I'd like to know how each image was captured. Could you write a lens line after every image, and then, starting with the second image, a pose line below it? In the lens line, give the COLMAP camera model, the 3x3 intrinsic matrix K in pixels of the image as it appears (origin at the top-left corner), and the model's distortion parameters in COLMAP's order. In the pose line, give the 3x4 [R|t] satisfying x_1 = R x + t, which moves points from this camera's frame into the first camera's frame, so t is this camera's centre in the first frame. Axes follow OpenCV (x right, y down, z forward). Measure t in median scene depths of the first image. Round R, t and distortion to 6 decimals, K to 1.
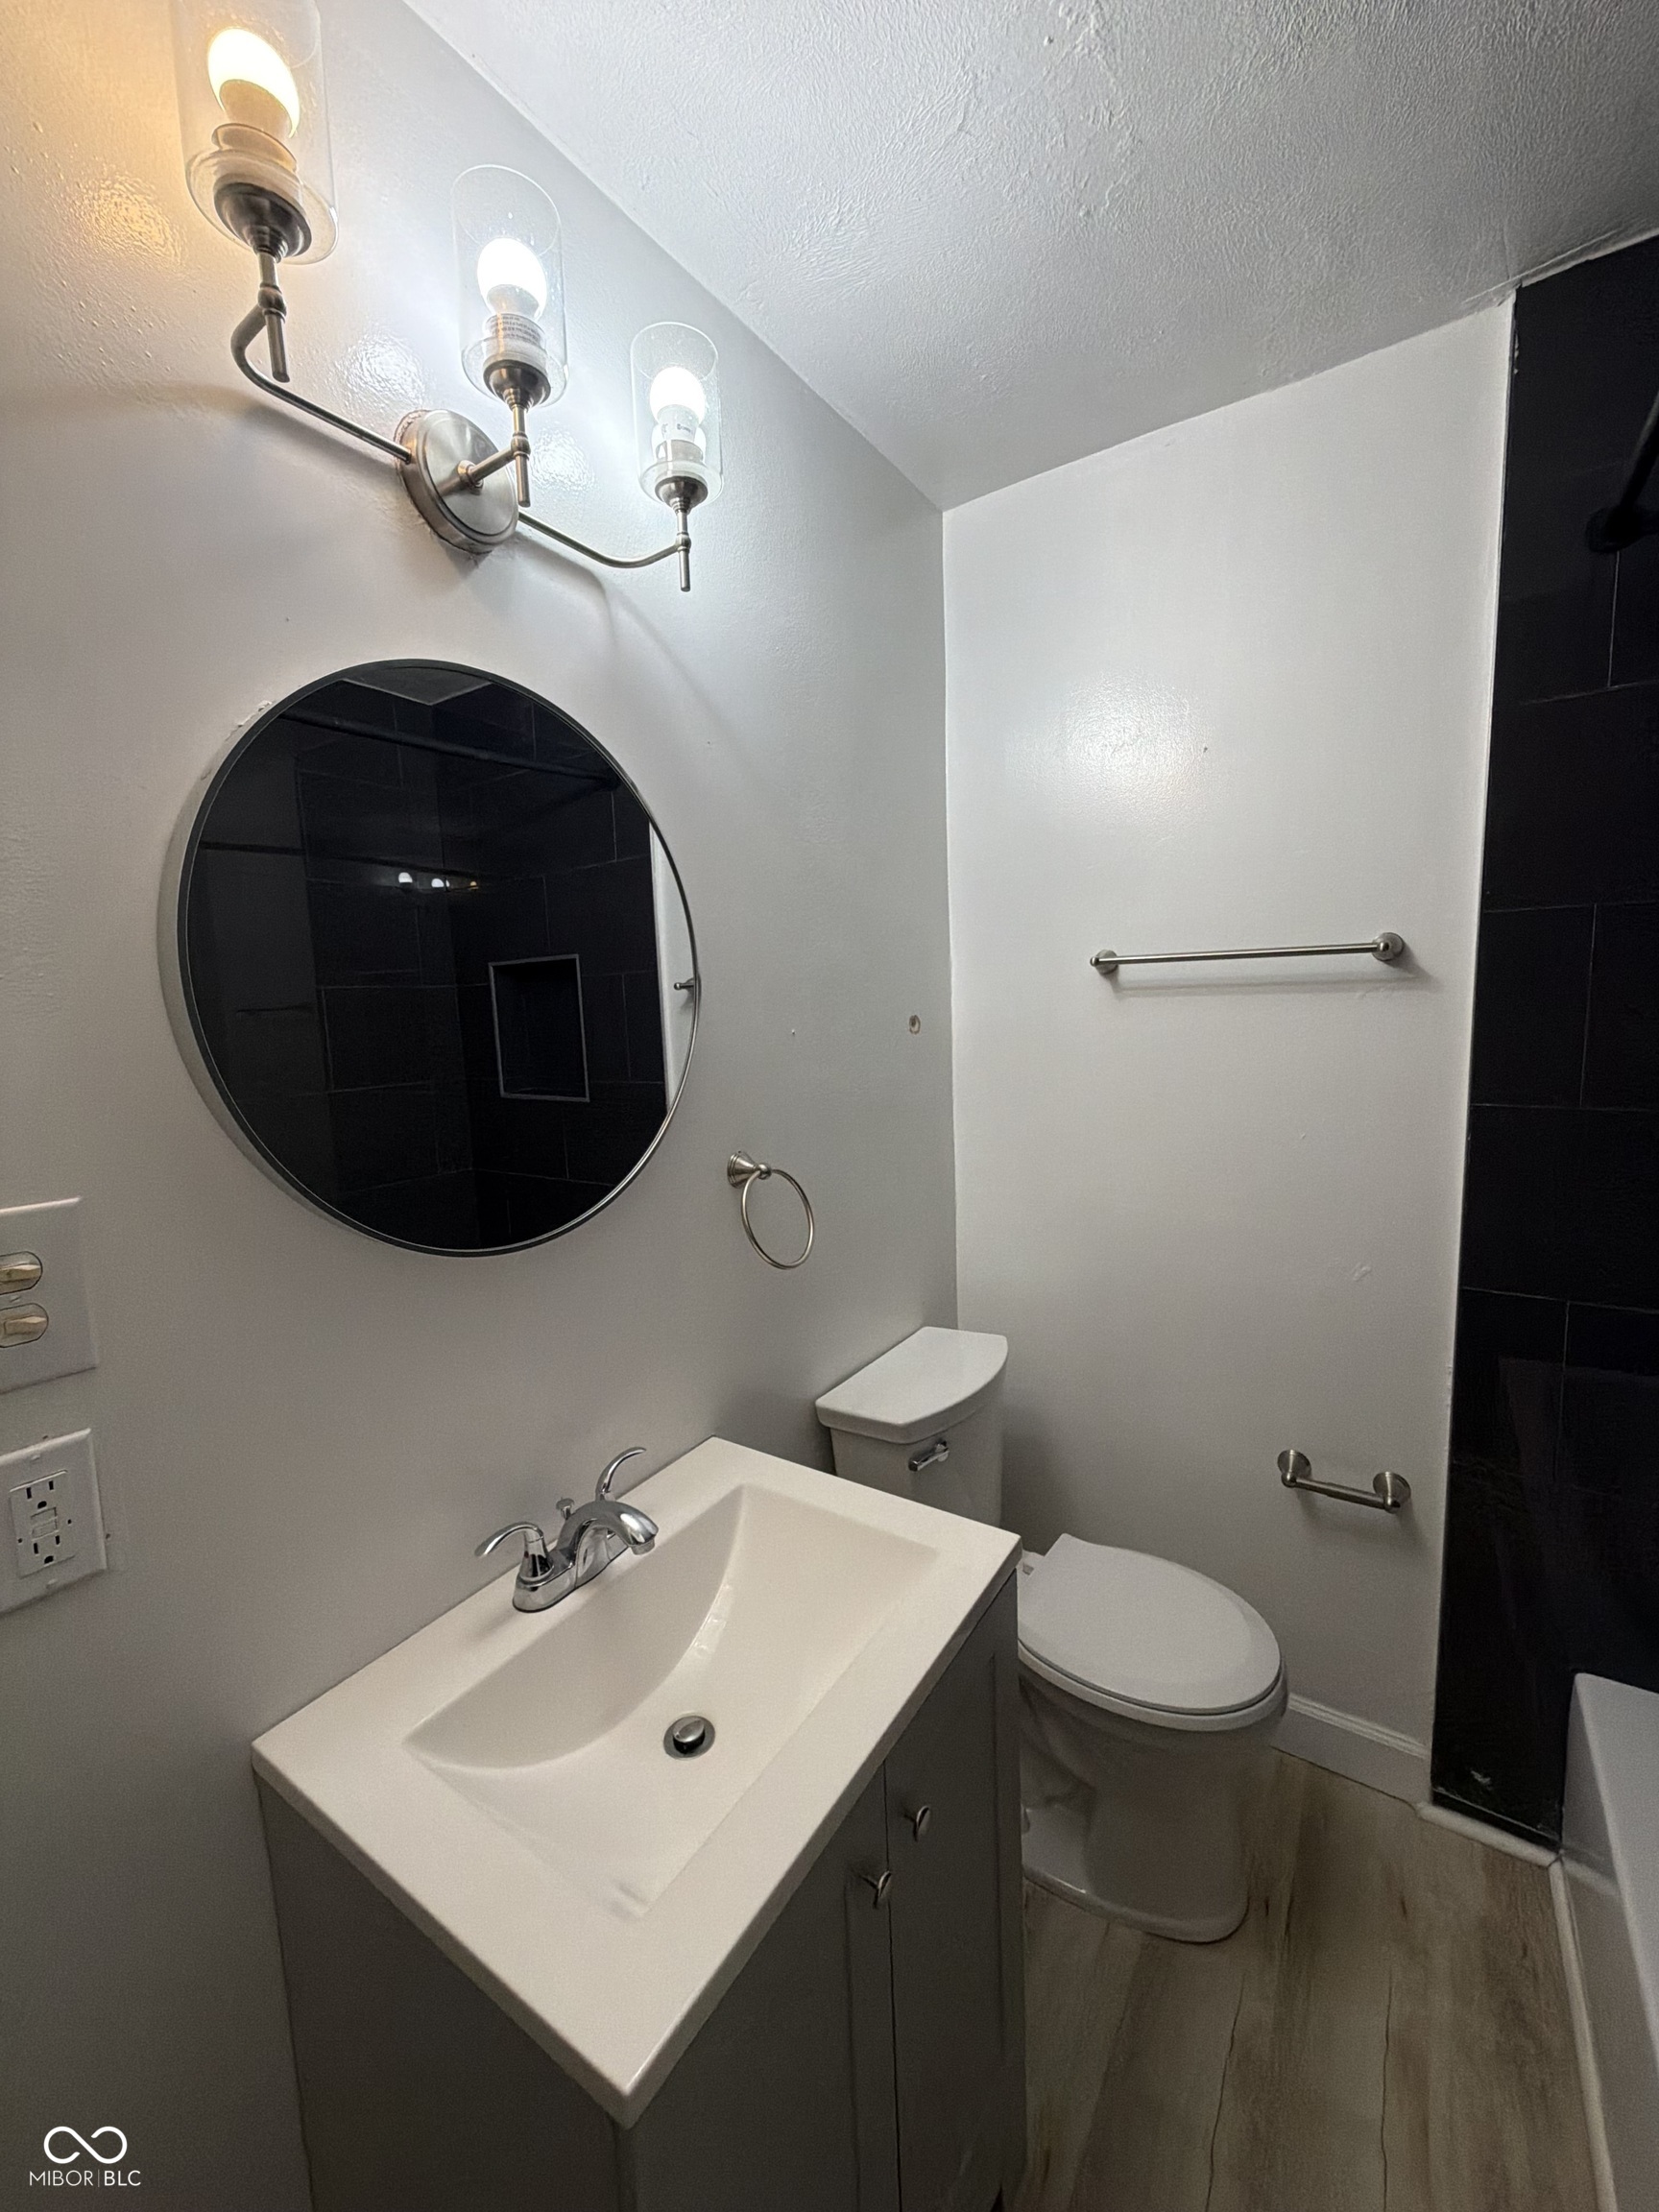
lens RADIAL K [[877.5, 0, 829.5], [0, 877.5, 1106.0], [0, 0, 1]] dist [-0.000970, 0.000007]
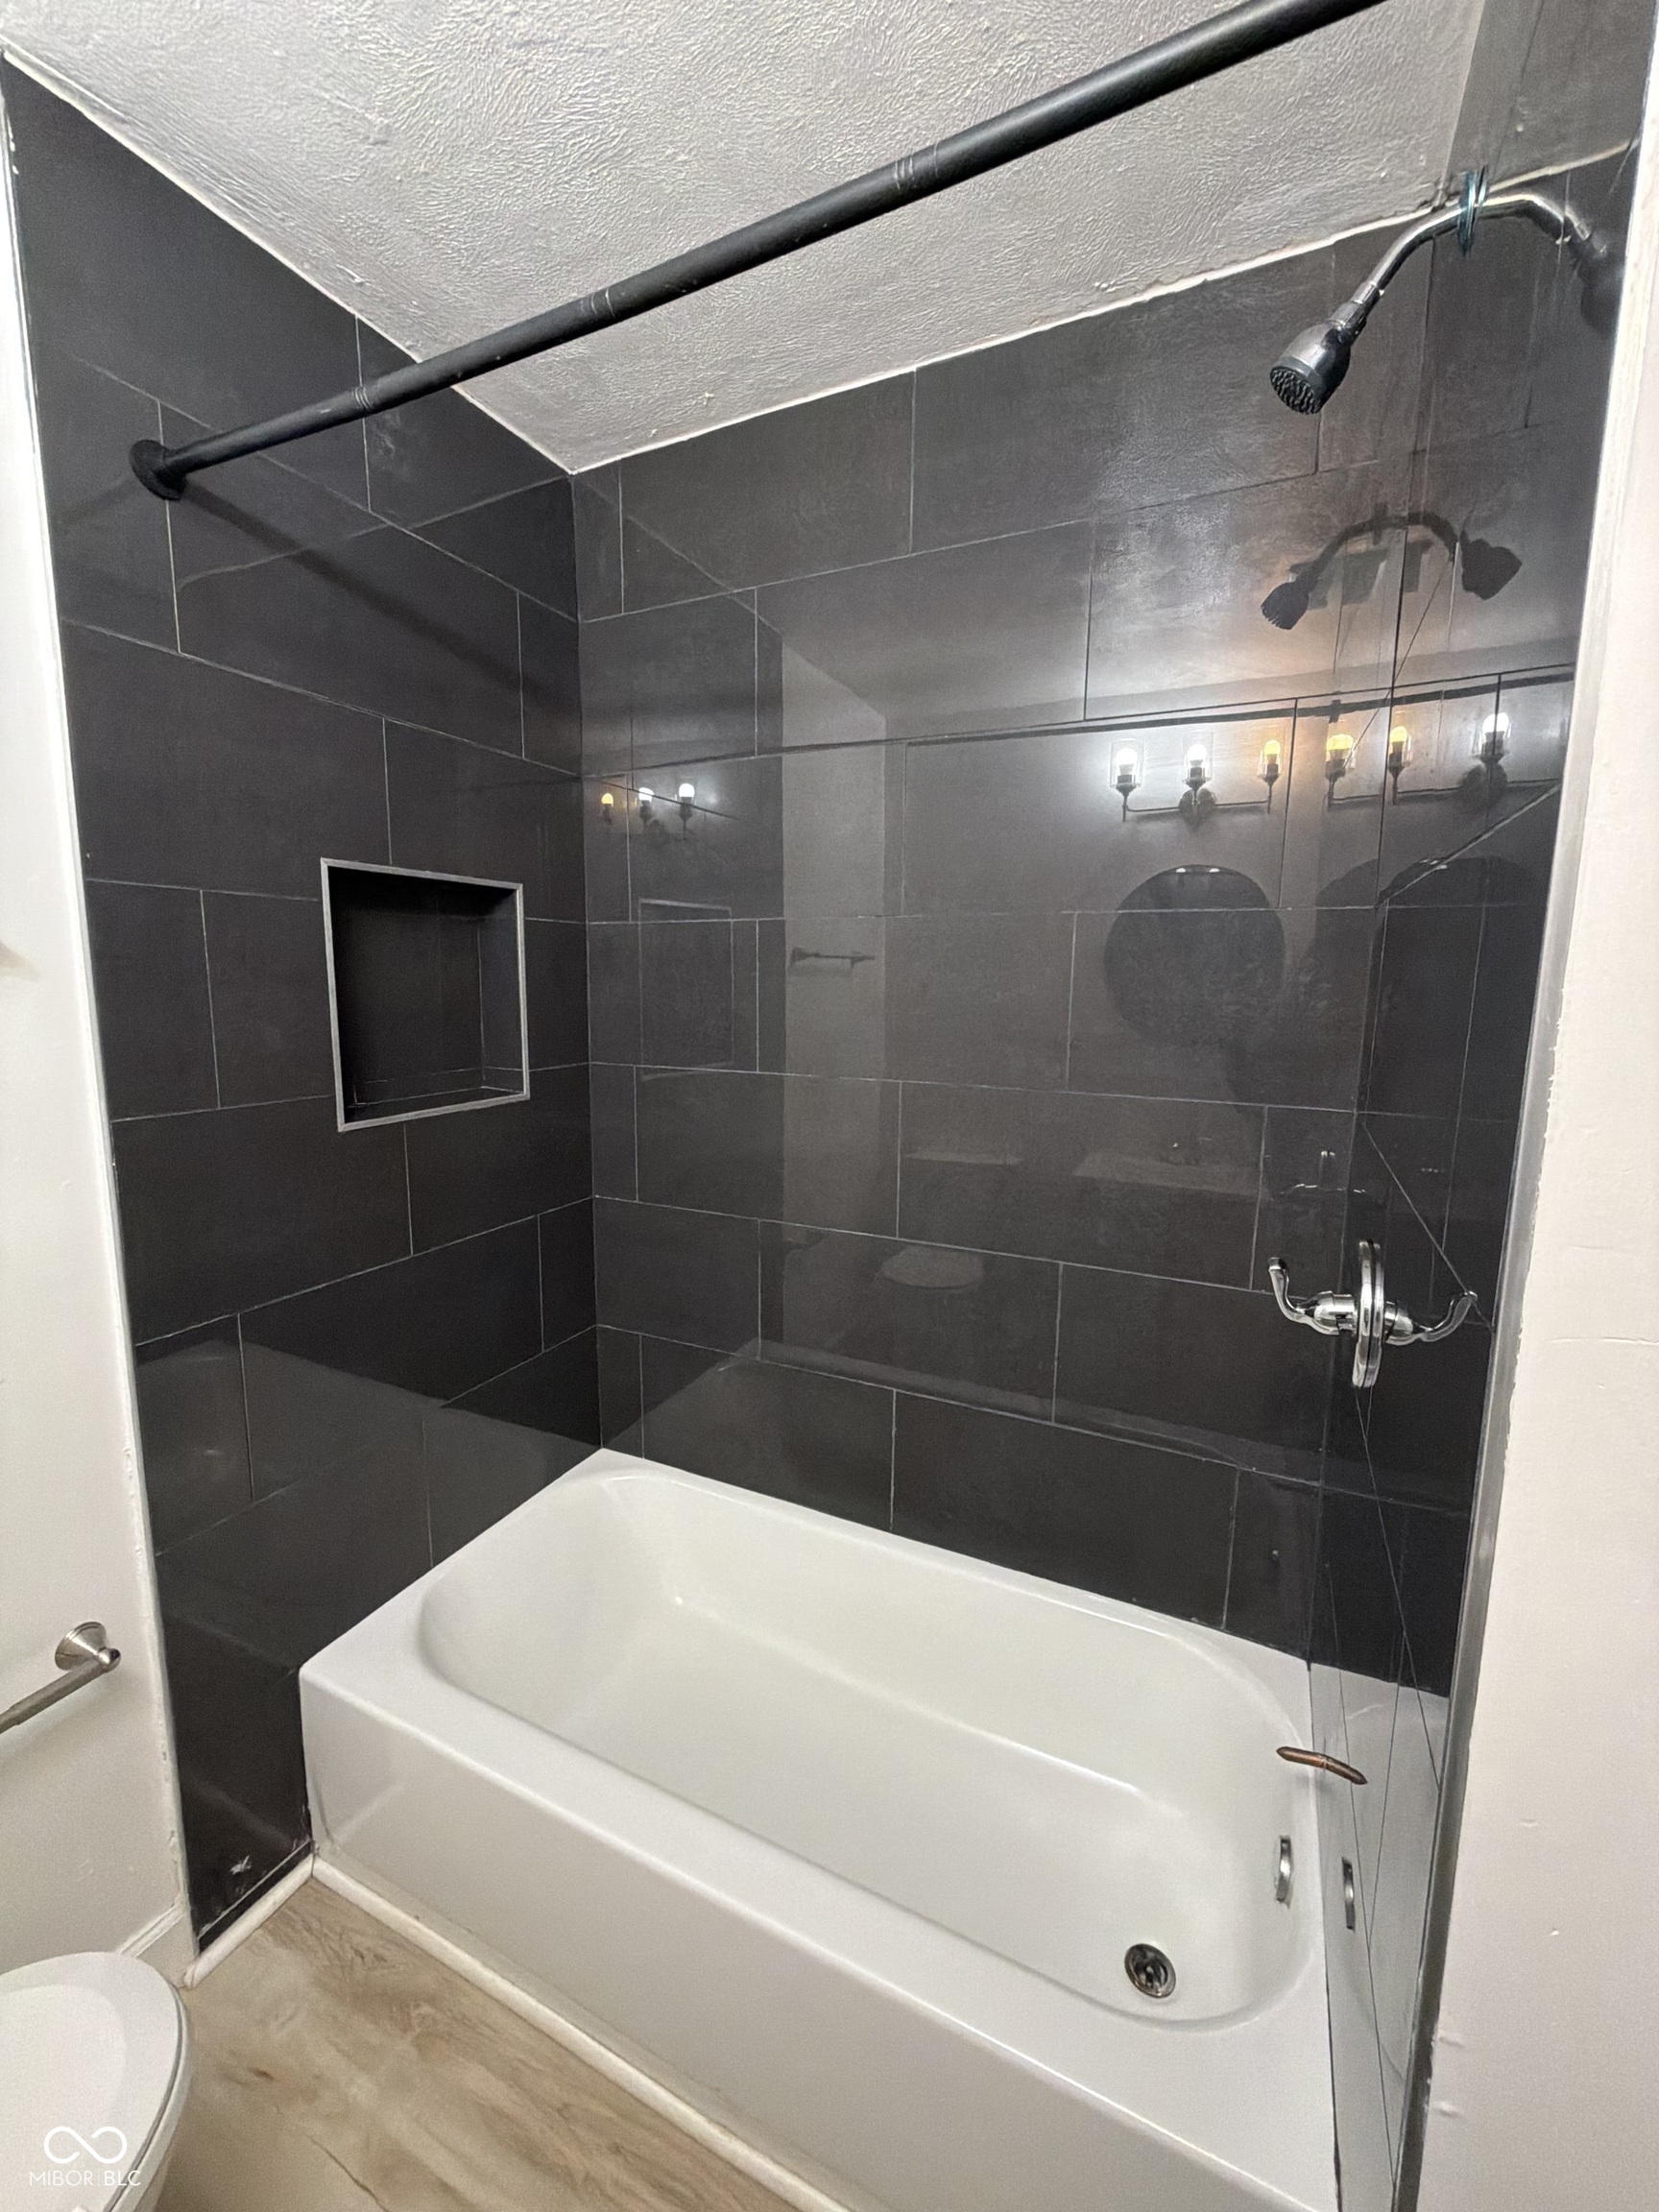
lens RADIAL K [[877.5, 0, 829.5], [0, 877.5, 1106.0], [0, 0, 1]] dist [-0.000970, 0.000007]
pose [[-0.140624, -0.107156, 0.984247, -0.156171], [0.113513, 0.985825, 0.123546, -0.042781], [-0.983534, 0.129098, -0.126467, 0.488200]]
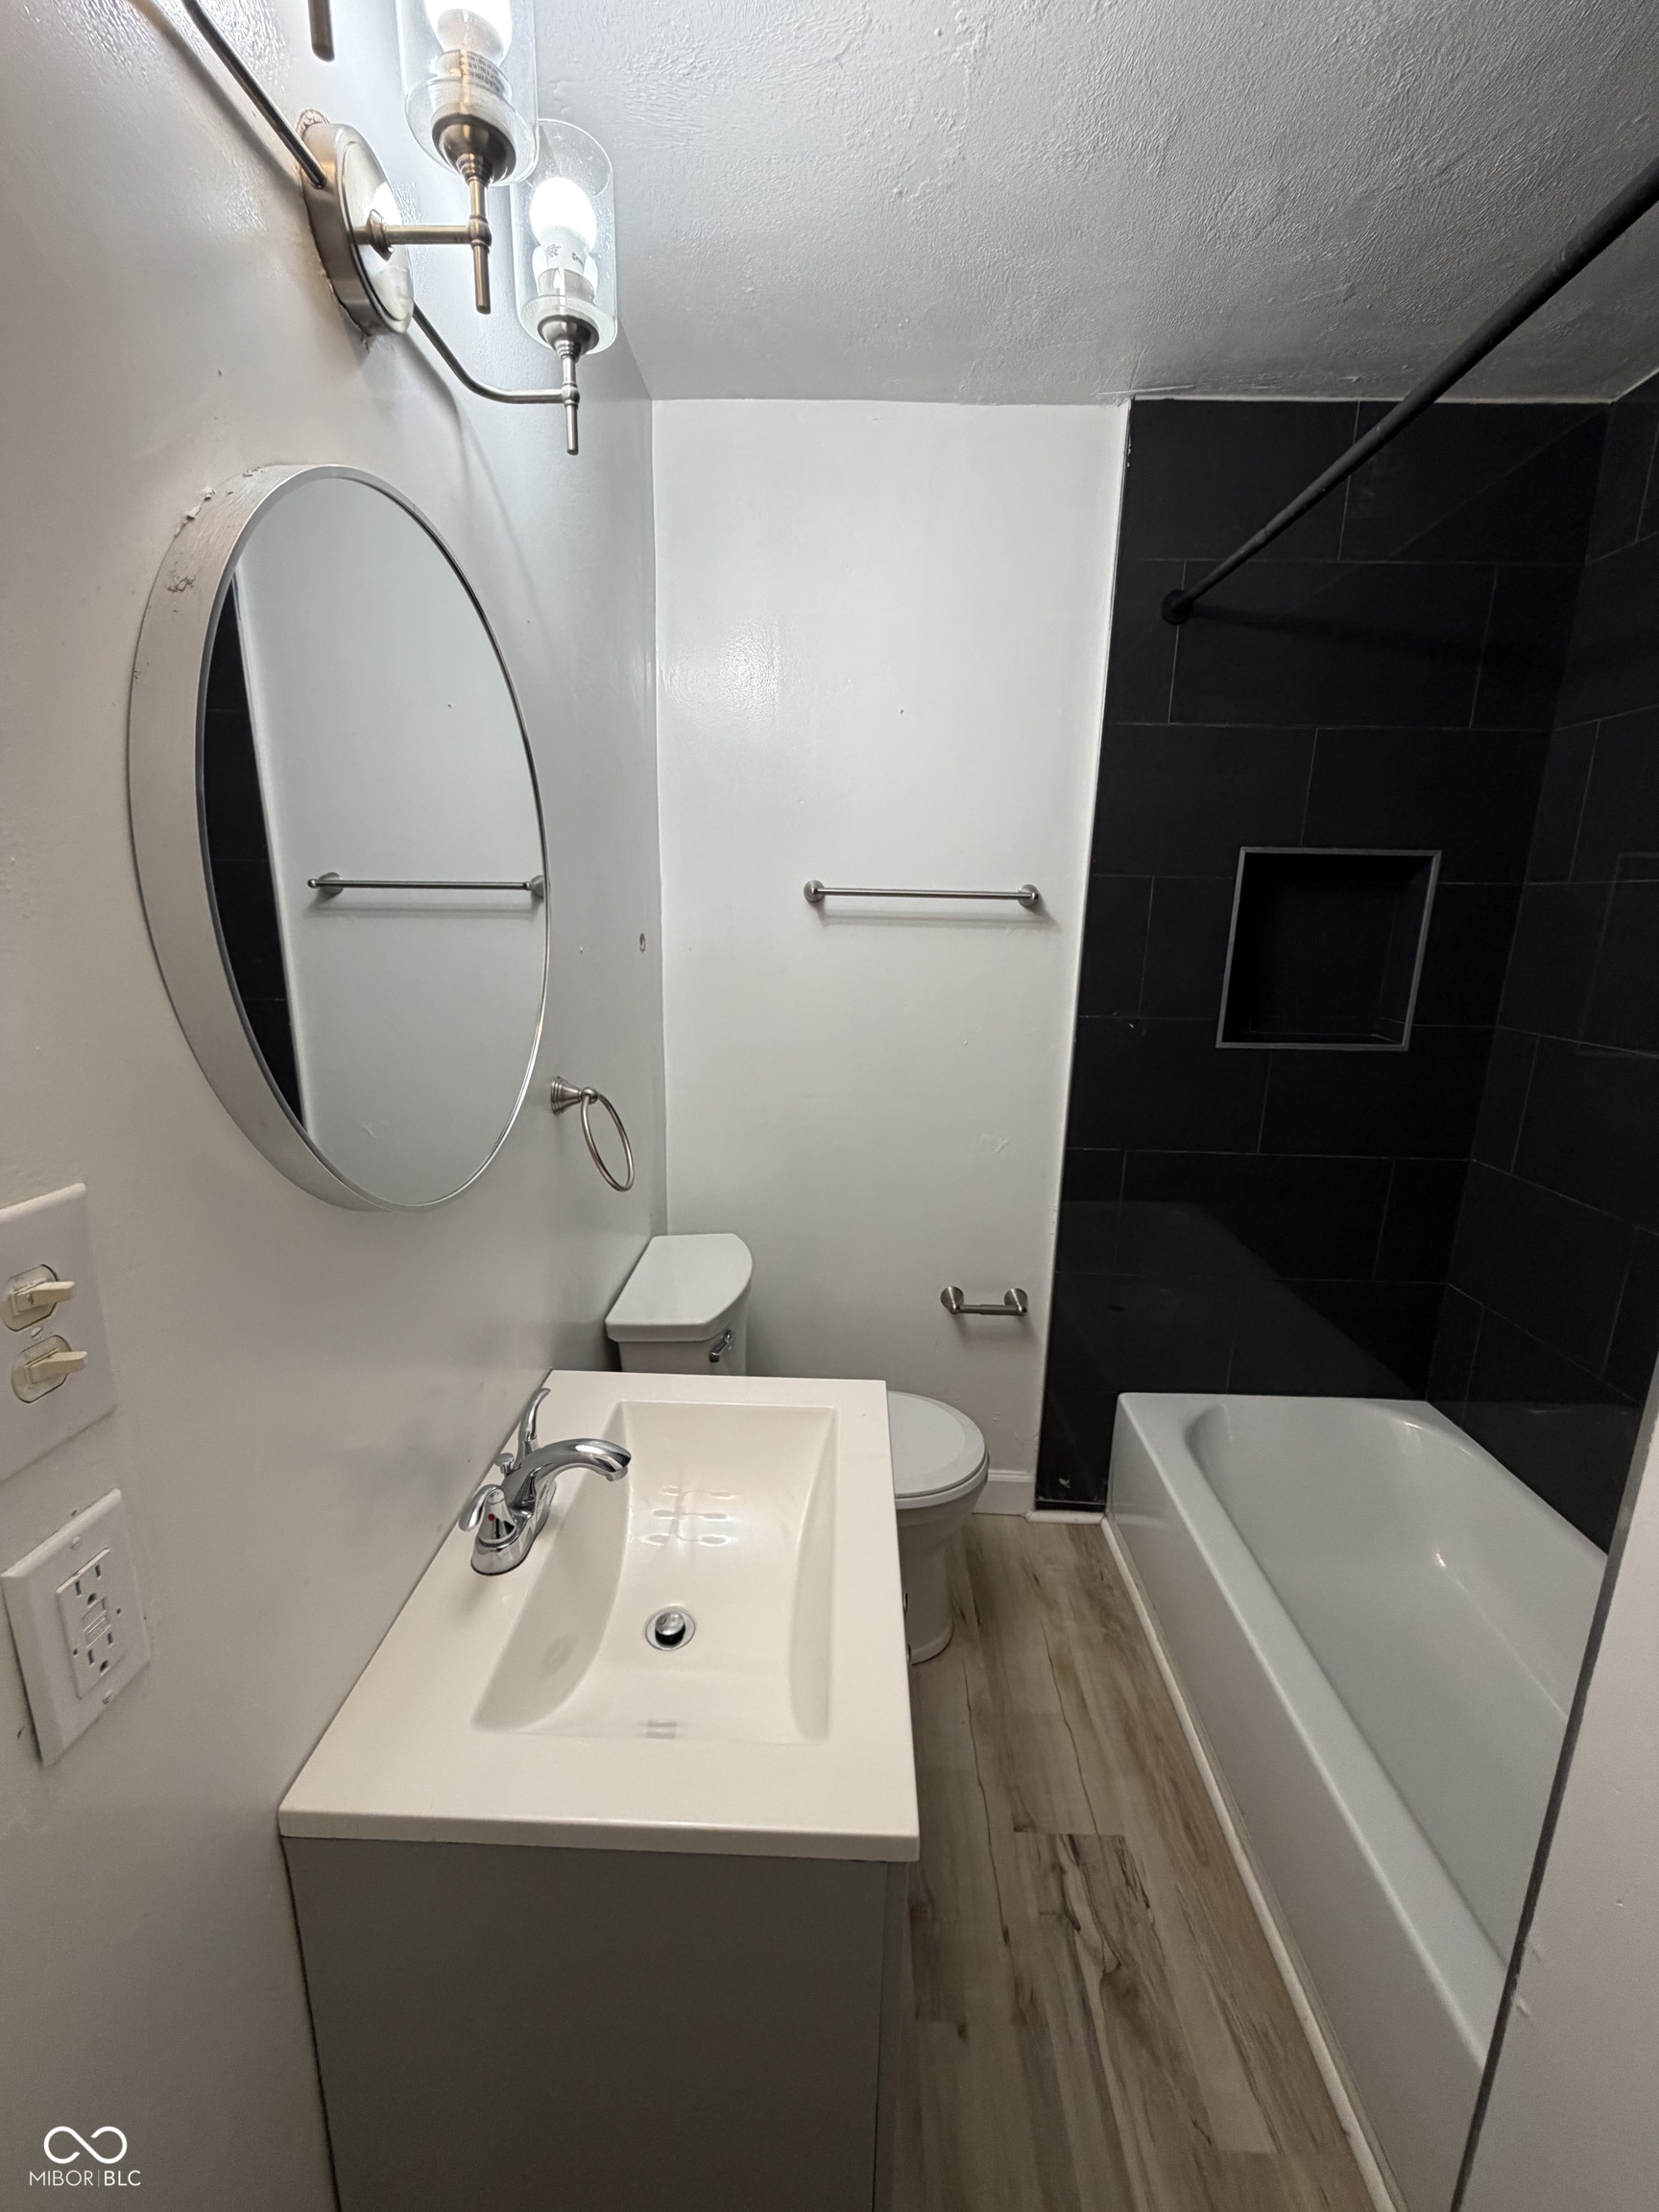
lens RADIAL K [[877.5, 0, 829.5], [0, 877.5, 1106.0], [0, 0, 1]] dist [-0.000970, 0.000007]
pose [[0.843590, -0.066753, 0.532823, -0.368712], [0.012630, 0.994435, 0.104589, -0.012555], [-0.536839, -0.081501, 0.839739, 0.041832]]
